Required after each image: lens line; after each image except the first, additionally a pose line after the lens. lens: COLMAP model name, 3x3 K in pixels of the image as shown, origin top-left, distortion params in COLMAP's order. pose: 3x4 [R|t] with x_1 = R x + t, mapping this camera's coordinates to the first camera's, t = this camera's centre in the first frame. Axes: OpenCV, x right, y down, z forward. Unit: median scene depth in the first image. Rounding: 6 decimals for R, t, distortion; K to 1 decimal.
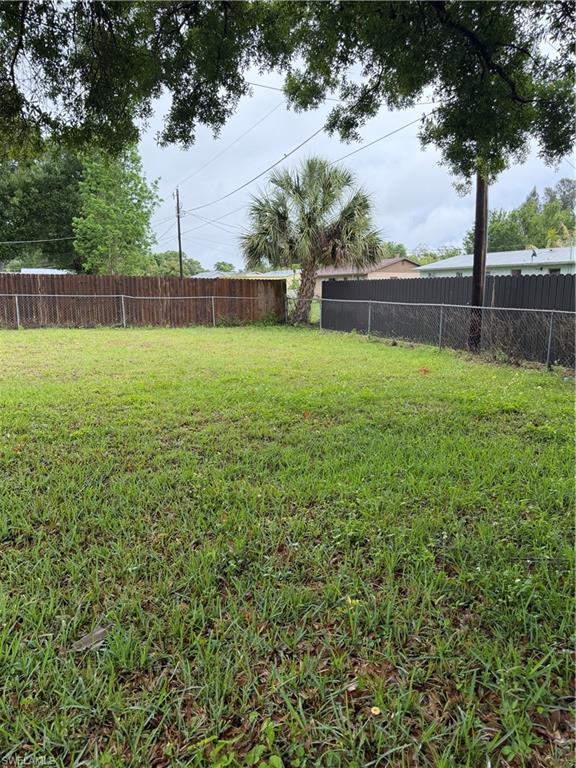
lens RADIAL K [[543.4, 0, 287.3], [0, 543.4, 390.7], [0, 0, 1]] dist [0.039697, -0.038940]
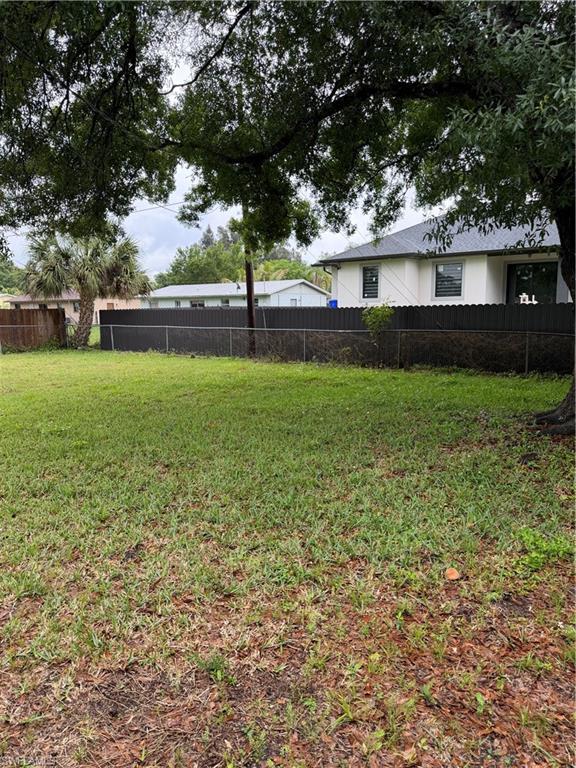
lens RADIAL K [[543.4, 0, 288.2], [0, 543.4, 381.9], [0, 0, 1]] dist [0.039697, -0.038940]
pose [[0.850847, -0.074417, 0.520116, -0.213359], [0.105873, 0.993897, -0.030991, 0.031134], [-0.514635, 0.081435, 0.853533, -0.198830]]
